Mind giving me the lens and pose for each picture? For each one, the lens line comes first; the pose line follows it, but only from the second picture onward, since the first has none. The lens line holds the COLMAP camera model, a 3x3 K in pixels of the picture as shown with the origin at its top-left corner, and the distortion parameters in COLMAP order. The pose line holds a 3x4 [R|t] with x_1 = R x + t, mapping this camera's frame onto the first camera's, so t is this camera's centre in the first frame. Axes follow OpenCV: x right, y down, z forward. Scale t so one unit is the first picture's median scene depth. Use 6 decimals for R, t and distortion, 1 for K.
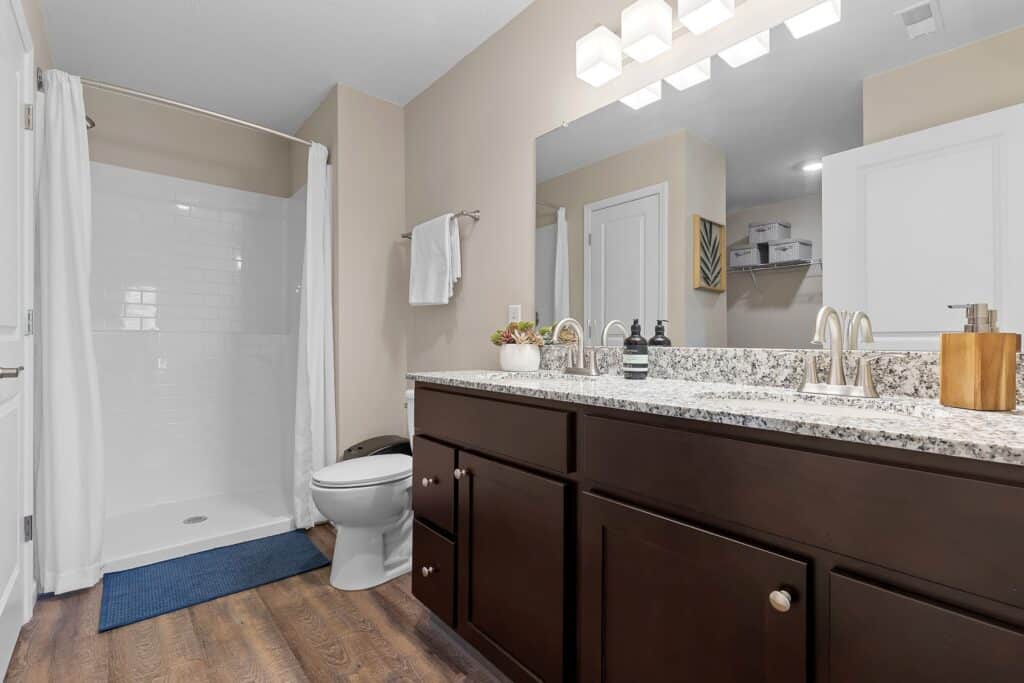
lens RADIAL K [[463.6, 0, 510.7], [0, 463.6, 337.8], [0, 0, 1]] dist [0.011041, -0.000924]
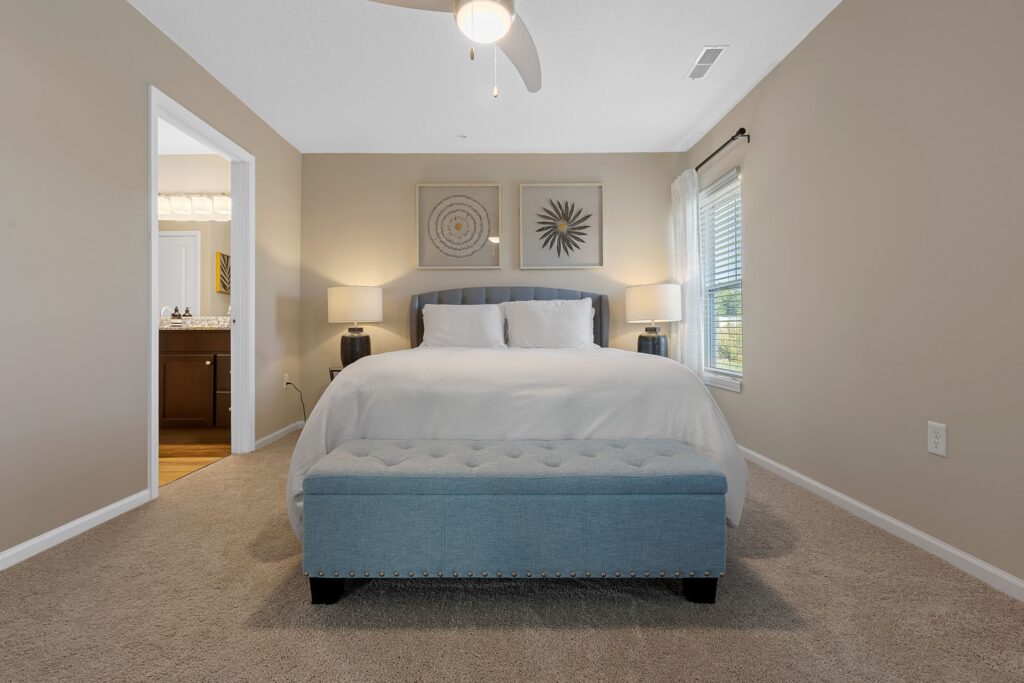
lens RADIAL K [[463.6, 0, 504.3], [0, 463.6, 333.6], [0, 0, 1]] dist [0.011041, -0.000924]
pose [[0.652160, -0.002270, 0.758078, -0.498113], [-0.002671, 0.999982, 0.005292, 0.089966], [-0.758076, -0.005476, 0.652143, -2.033277]]
